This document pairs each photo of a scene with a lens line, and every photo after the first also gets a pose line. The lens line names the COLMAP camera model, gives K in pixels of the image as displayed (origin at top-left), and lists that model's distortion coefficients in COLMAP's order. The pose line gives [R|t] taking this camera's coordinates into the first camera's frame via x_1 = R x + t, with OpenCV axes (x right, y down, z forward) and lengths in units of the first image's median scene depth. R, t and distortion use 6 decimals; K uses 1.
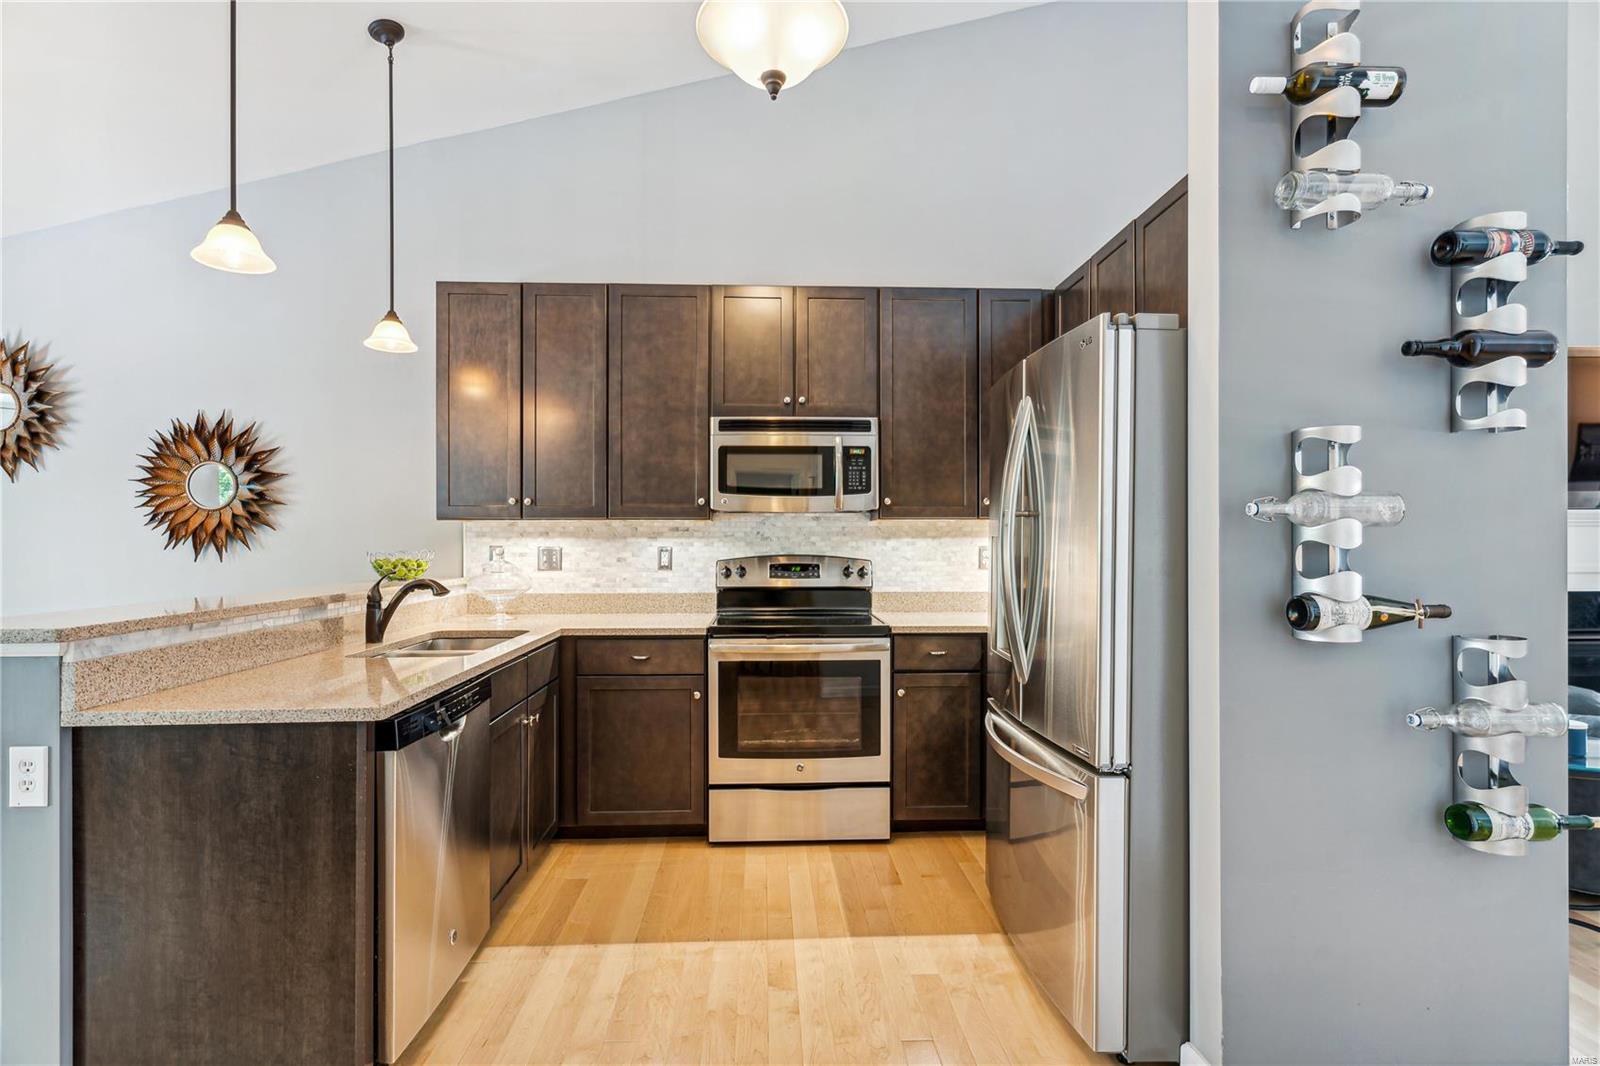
lens RADIAL K [[778.1, 0, 807.2], [0, 778.1, 537.3], [0, 0, 1]] dist [0.009948, -0.002786]
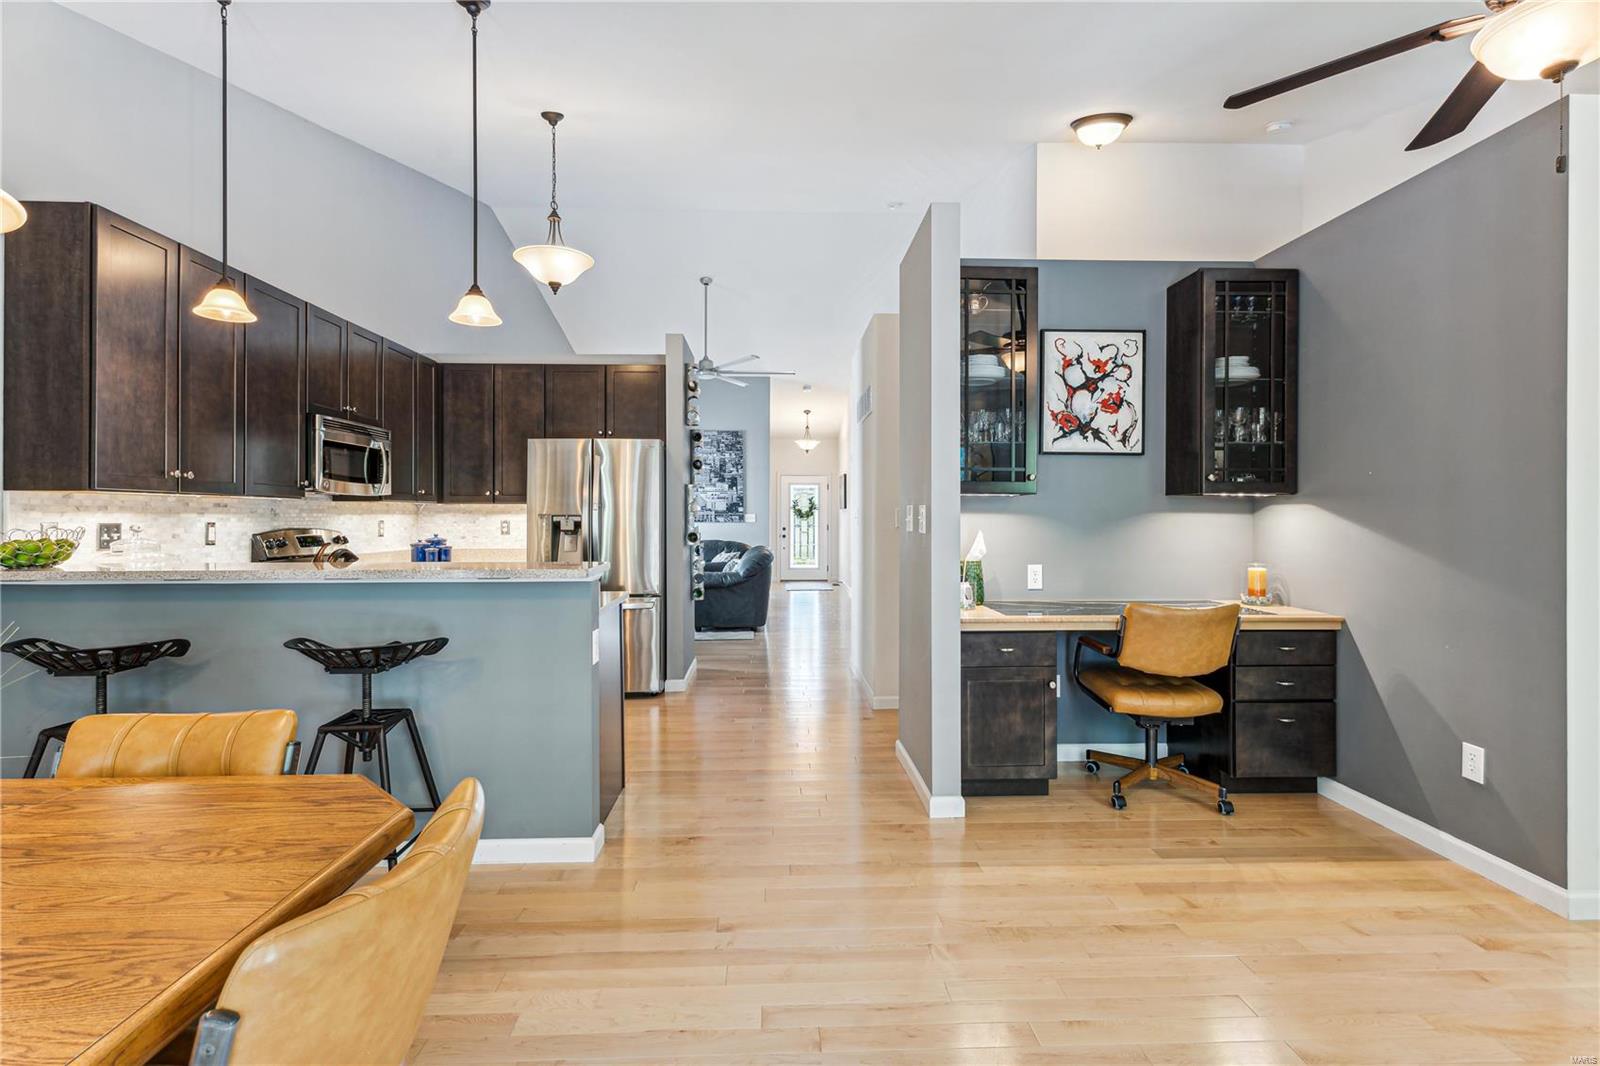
lens RADIAL K [[725.9, 0, 788.2], [0, 725.9, 517.5], [0, 0, 1]] dist [0.008376, -0.002656]
pose [[0.025246, 0.001094, 0.999681, -1.184453], [-0.001706, 0.999998, -0.001052, 0.005993], [-0.999680, -0.001679, 0.025248, 0.227812]]
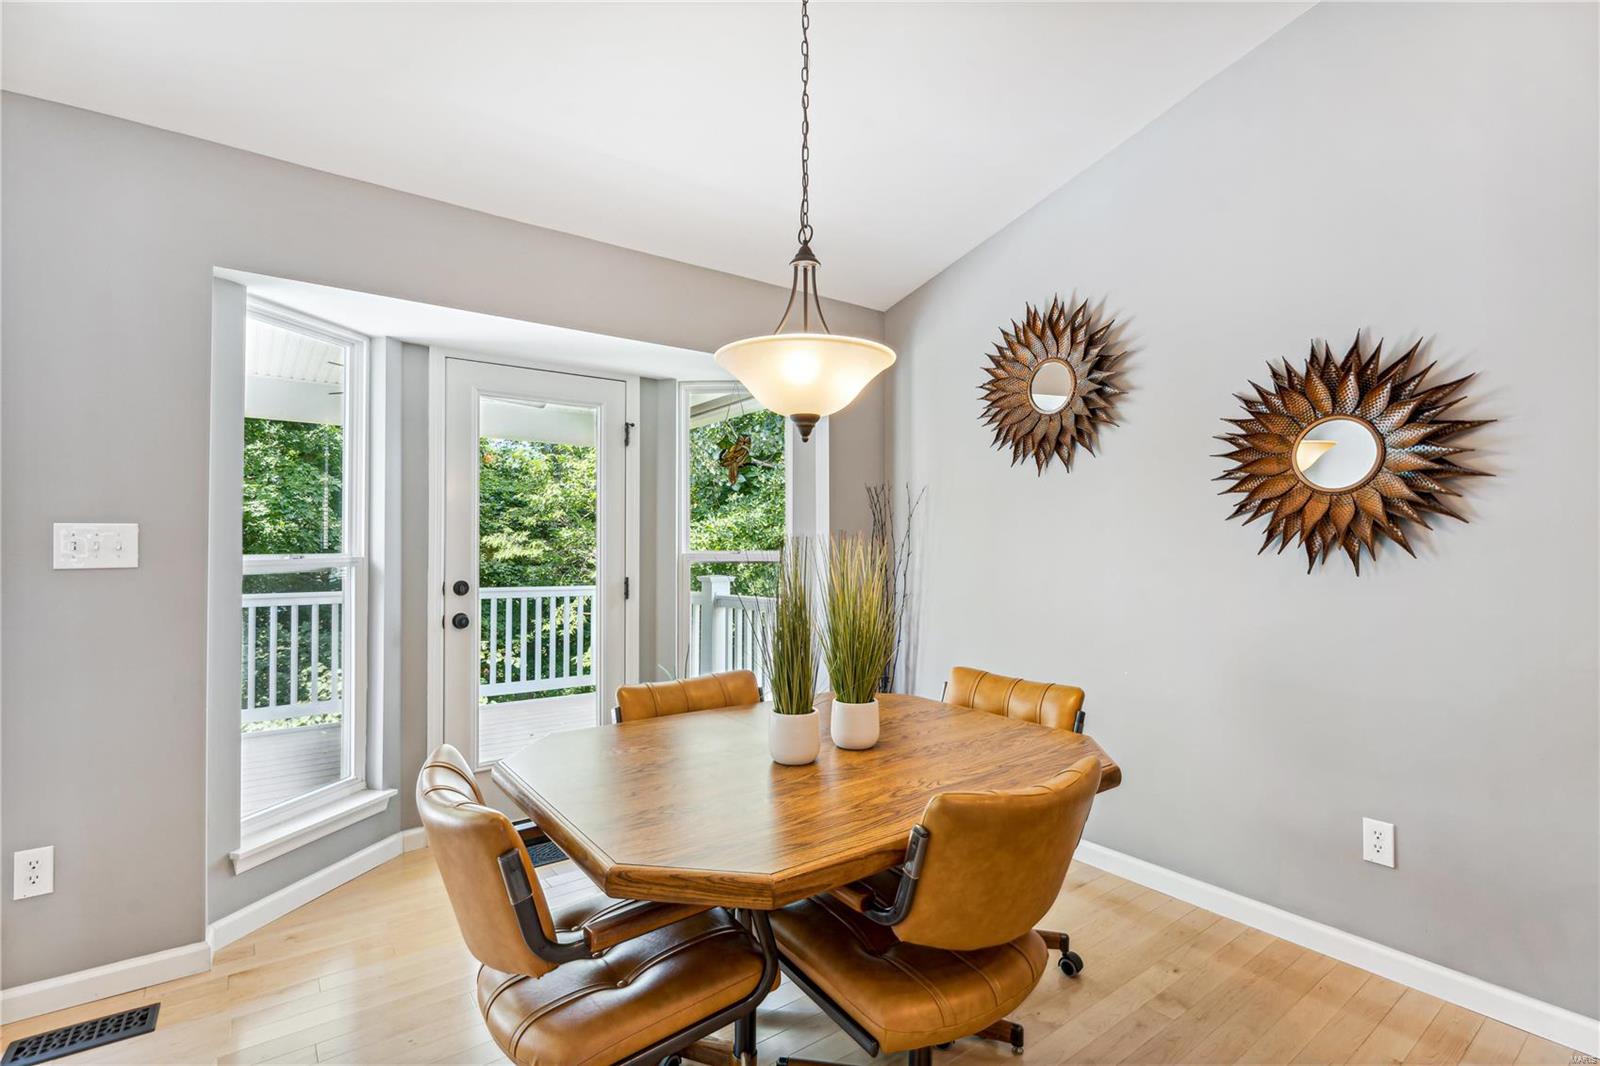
lens RADIAL K [[731.0, 0, 784.0], [0, 731.0, 534.0], [0, 0, 1]] dist [-0.008633, -0.000273]
pose [[0.557067, -0.008861, -0.830420, -0.536548], [0.000881, 0.999949, -0.010079, 0.004120], [0.830467, 0.004883, 0.557047, 0.309635]]
